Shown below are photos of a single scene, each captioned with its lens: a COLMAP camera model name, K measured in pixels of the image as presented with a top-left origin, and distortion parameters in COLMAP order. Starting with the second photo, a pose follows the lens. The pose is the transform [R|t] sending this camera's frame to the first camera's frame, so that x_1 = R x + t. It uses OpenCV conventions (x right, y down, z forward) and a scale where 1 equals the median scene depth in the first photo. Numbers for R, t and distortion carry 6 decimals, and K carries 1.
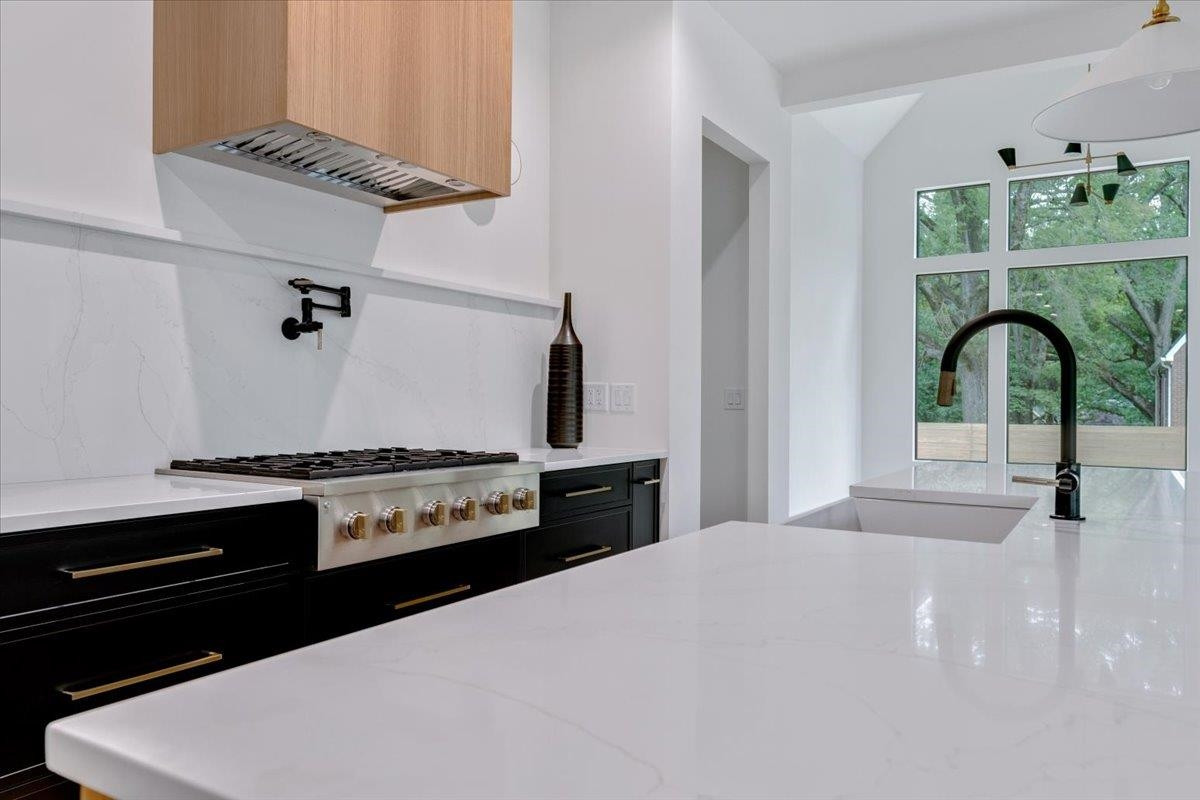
lens RADIAL K [[818.1, 0, 593.5], [0, 818.1, 402.4], [0, 0, 1]] dist [0.005264, 0.004231]
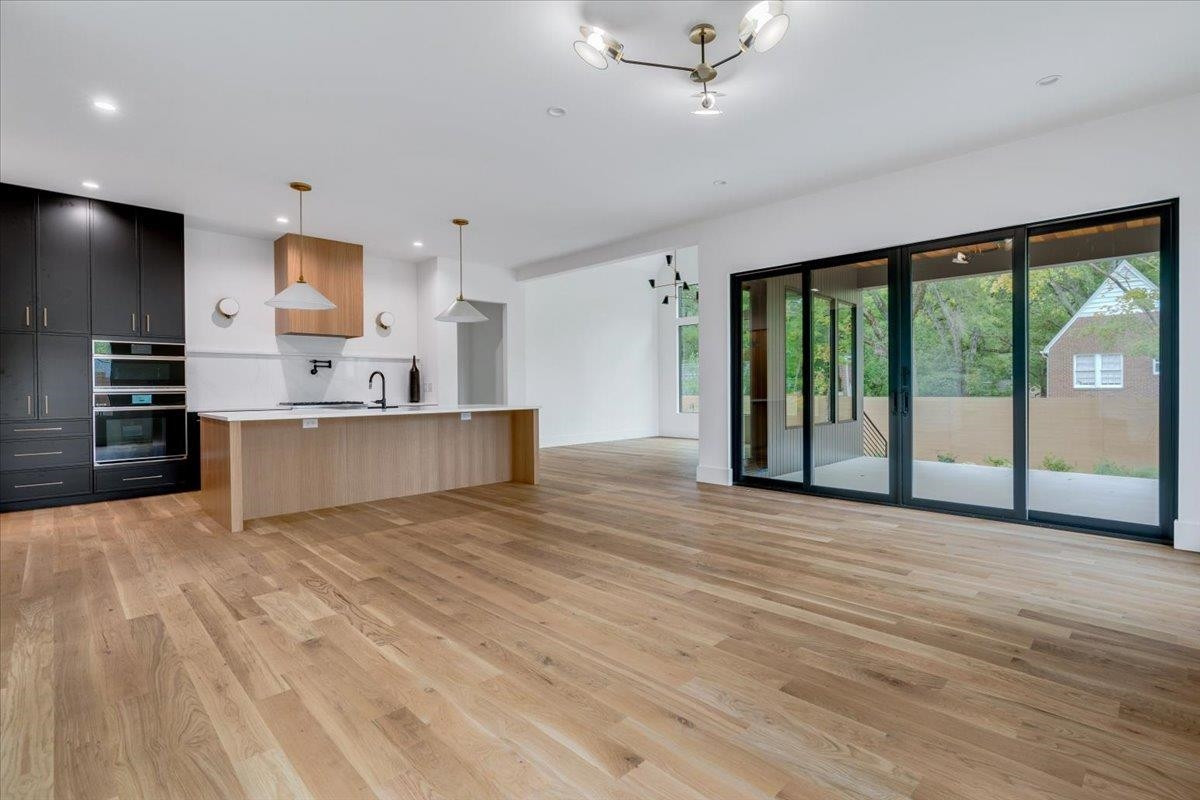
lens RADIAL K [[555.6, 0, 602.0], [0, 555.6, 389.3], [0, 0, 1]] dist [0.004013, 0.001283]
pose [[0.967768, -0.013315, -0.251492, 1.787883], [0.014185, 0.999898, 0.001647, 0.015644], [0.251444, -0.005161, 0.967858, -1.389458]]
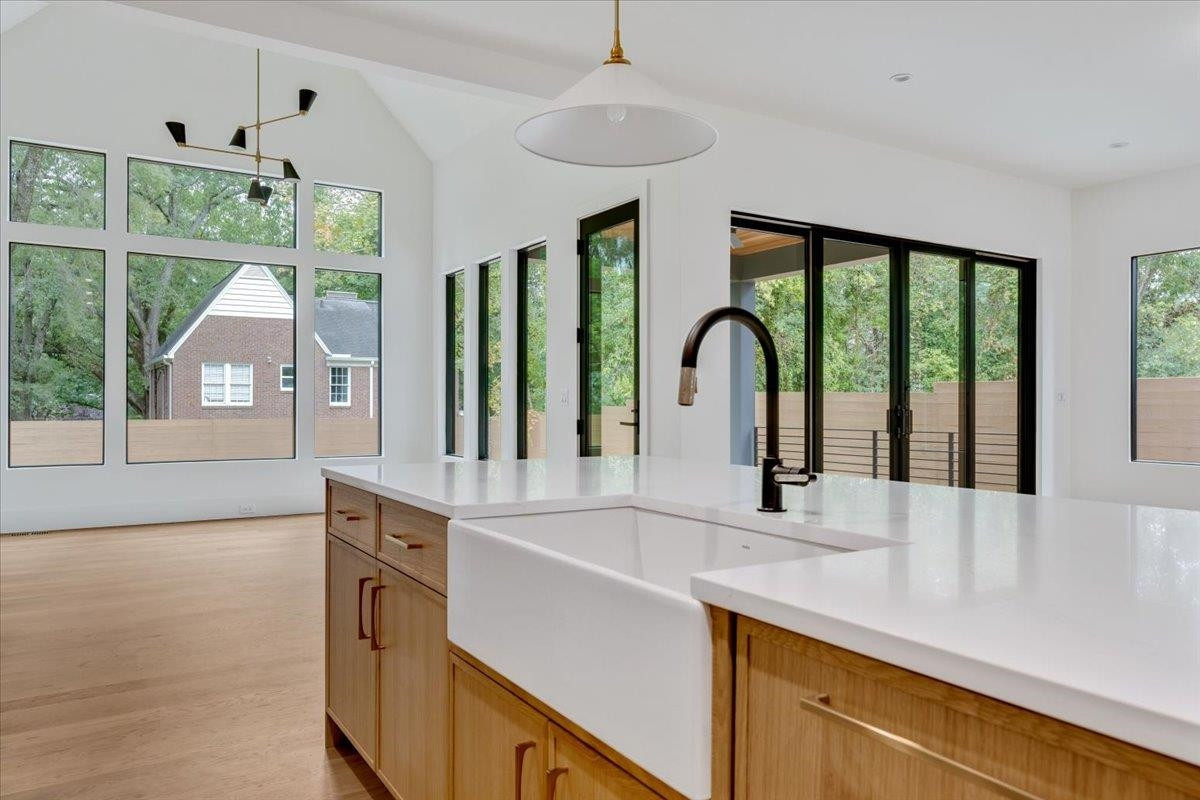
lens RADIAL K [[818.1, 0, 606.8], [0, 818.1, 401.3], [0, 0, 1]] dist [0.005264, 0.004231]
pose [[0.461996, -0.008324, 0.886843, -0.263869], [0.003359, 0.999965, 0.007636, -0.004200], [-0.886875, -0.000549, 0.462008, 0.405319]]
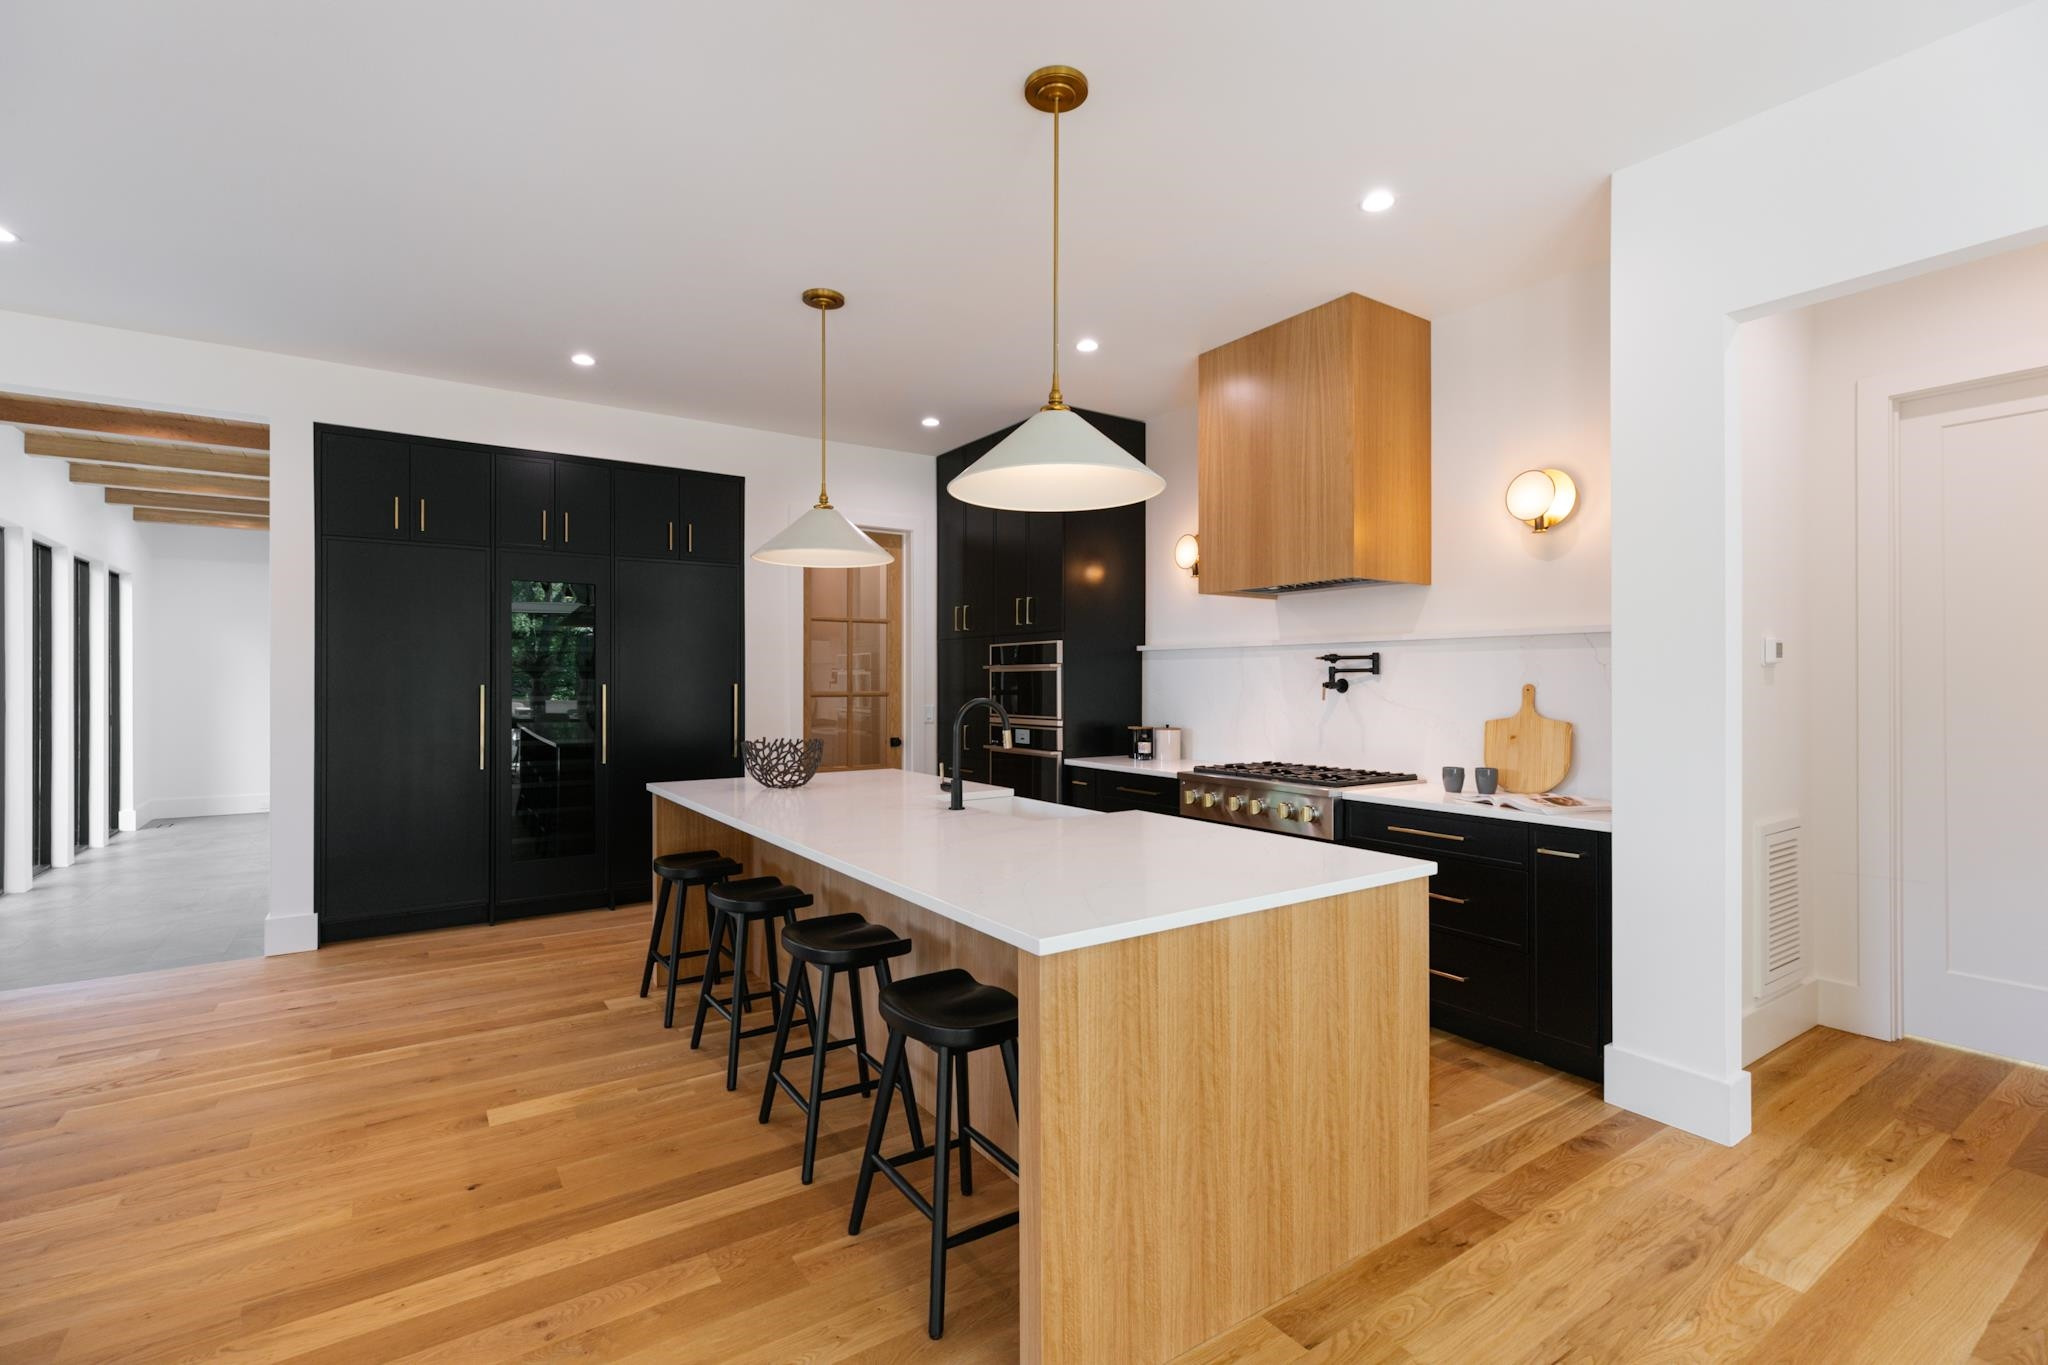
lens RADIAL K [[948.2, 0, 1032.5], [0, 948.2, 687.4], [0, 0, 1]] dist [0.004013, 0.001283]
pose [[-0.426148, 0.000970, -0.904653, 1.500476], [-0.003654, 0.999989, 0.002793, -0.090624], [0.904646, 0.004495, -0.426139, 1.247359]]
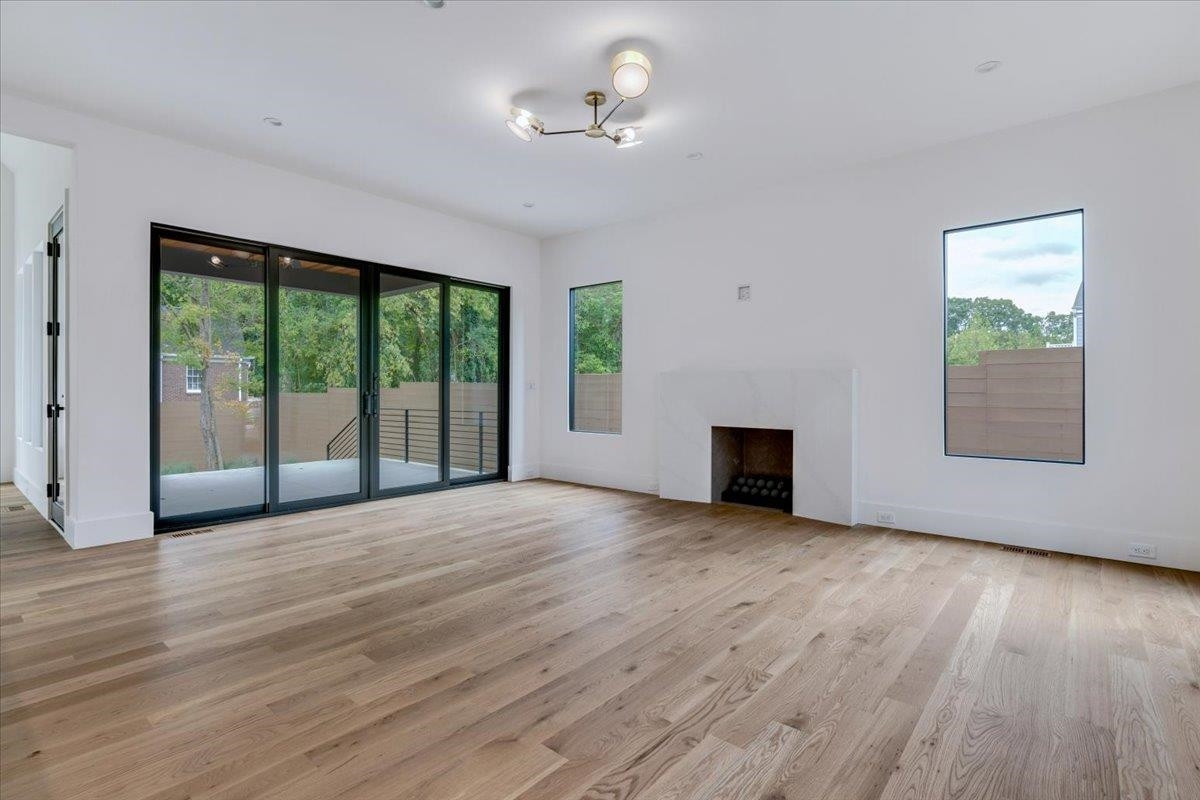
lens RADIAL K [[573.5, 0, 591.9], [0, 573.5, 392.5], [0, 0, 1]] dist [-0.002379, 0.000963]
pose [[0.172943, -0.012337, 0.984855, 0.281297], [0.000381, 0.999922, 0.012459, 0.003777], [-0.984932, -0.001780, 0.172935, -0.455886]]
